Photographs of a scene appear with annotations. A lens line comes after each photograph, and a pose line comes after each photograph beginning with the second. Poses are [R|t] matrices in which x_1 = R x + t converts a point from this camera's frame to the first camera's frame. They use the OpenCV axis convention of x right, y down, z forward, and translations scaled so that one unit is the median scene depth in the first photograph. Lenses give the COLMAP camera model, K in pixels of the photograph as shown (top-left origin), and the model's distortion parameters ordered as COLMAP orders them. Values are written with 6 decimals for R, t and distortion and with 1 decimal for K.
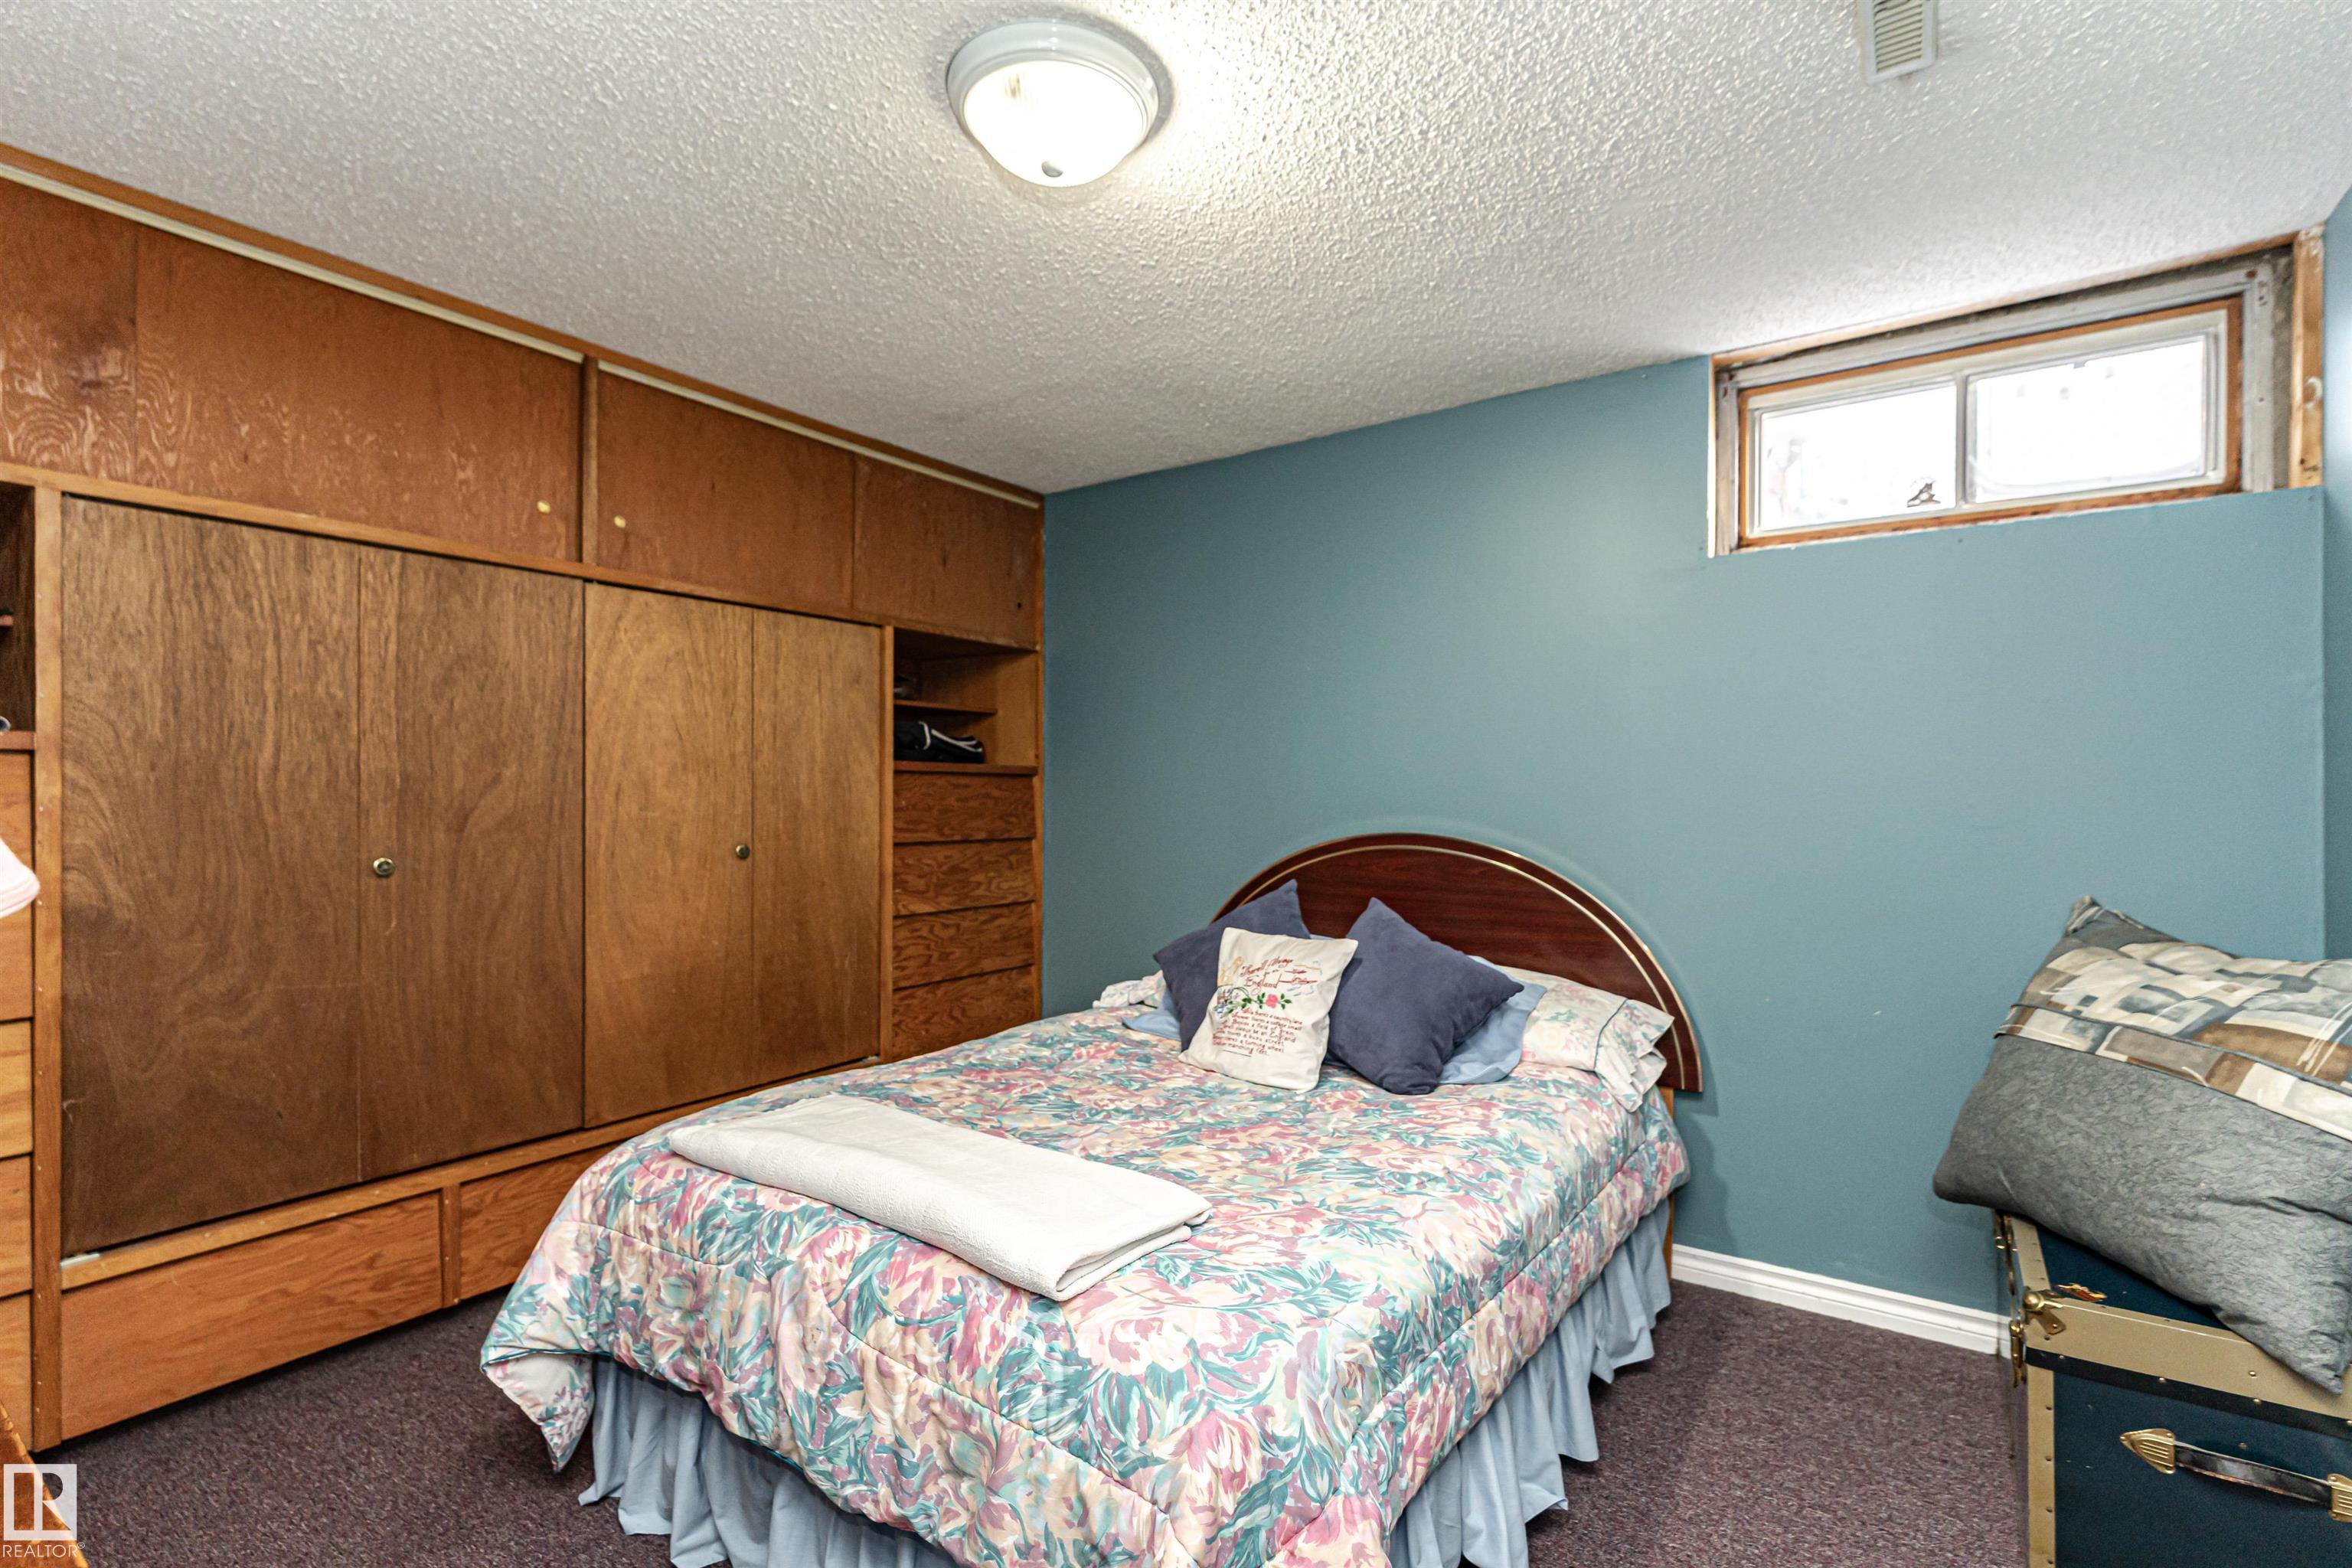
lens RADIAL K [[1062.6, 0, 1187.2], [0, 1062.6, 790.5], [0, 0, 1]] dist [0.001972, -0.000546]
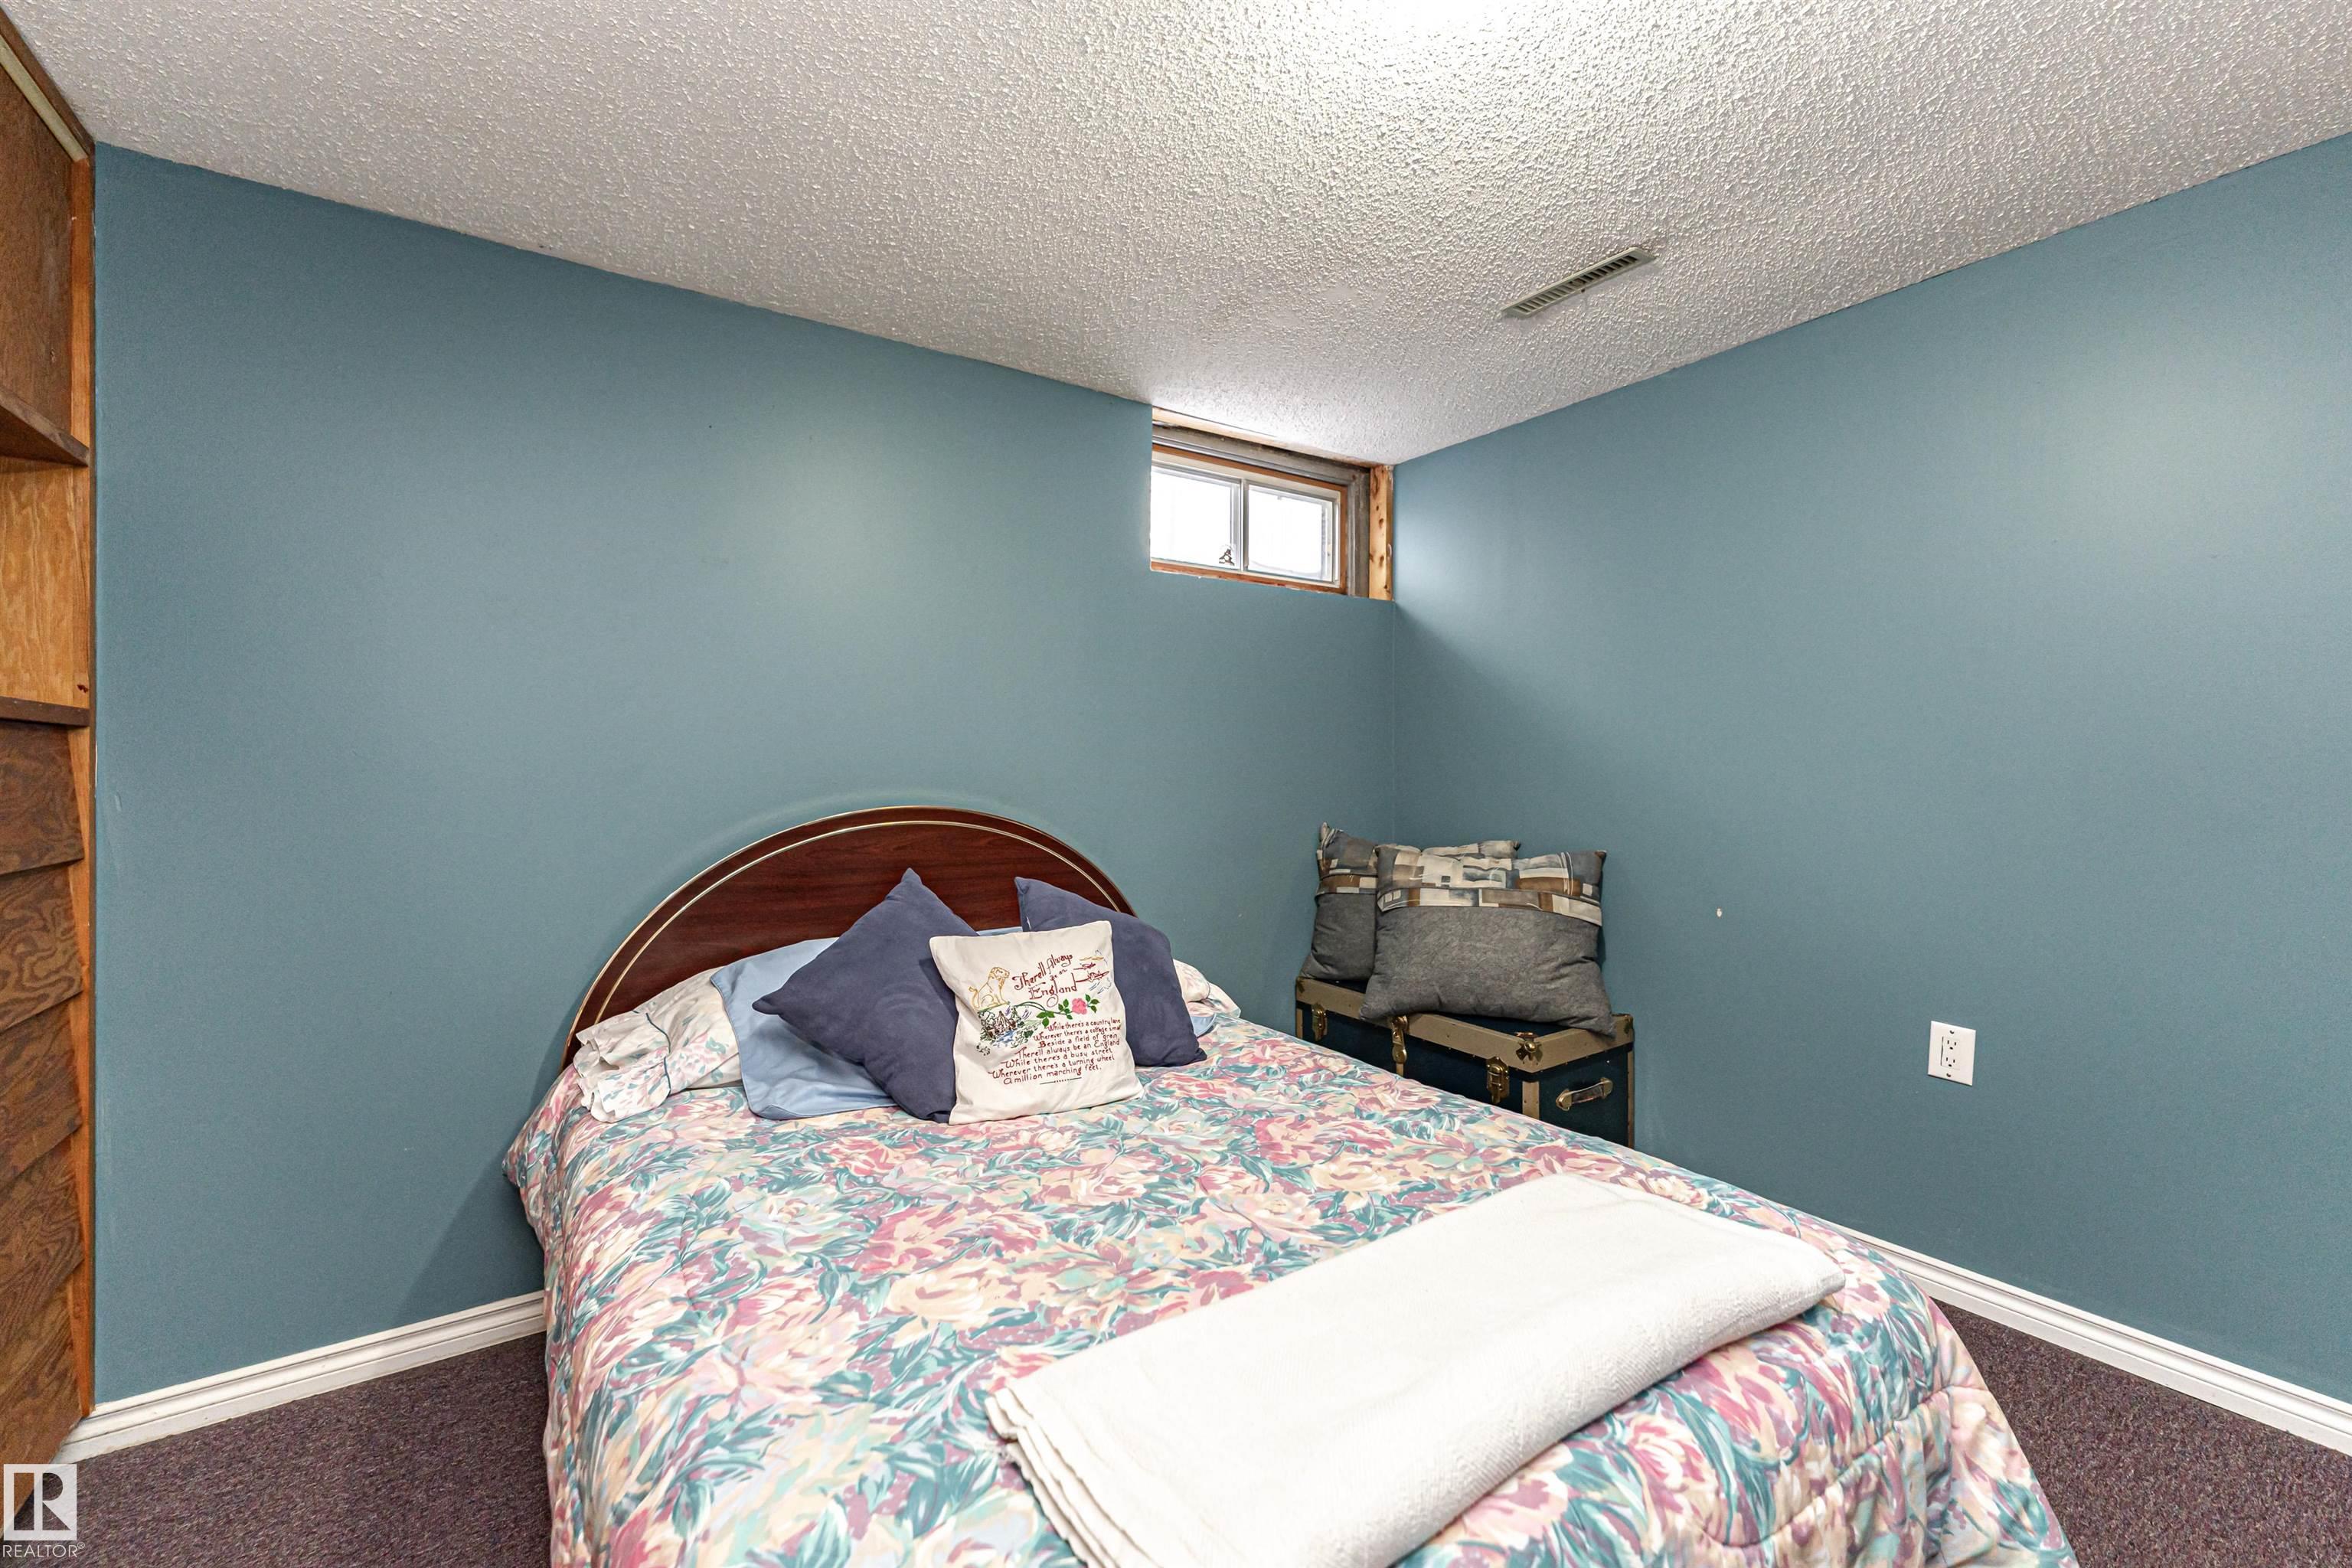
lens RADIAL K [[937.9, 0, 1178.8], [0, 937.9, 769.4], [0, 0, 1]] dist [0.002420, -0.000182]
pose [[0.373024, -0.009316, 0.927775, -0.657503], [0.002311, 0.999956, 0.009112, 0.001956], [-0.927819, -0.001255, 0.373029, 0.726686]]
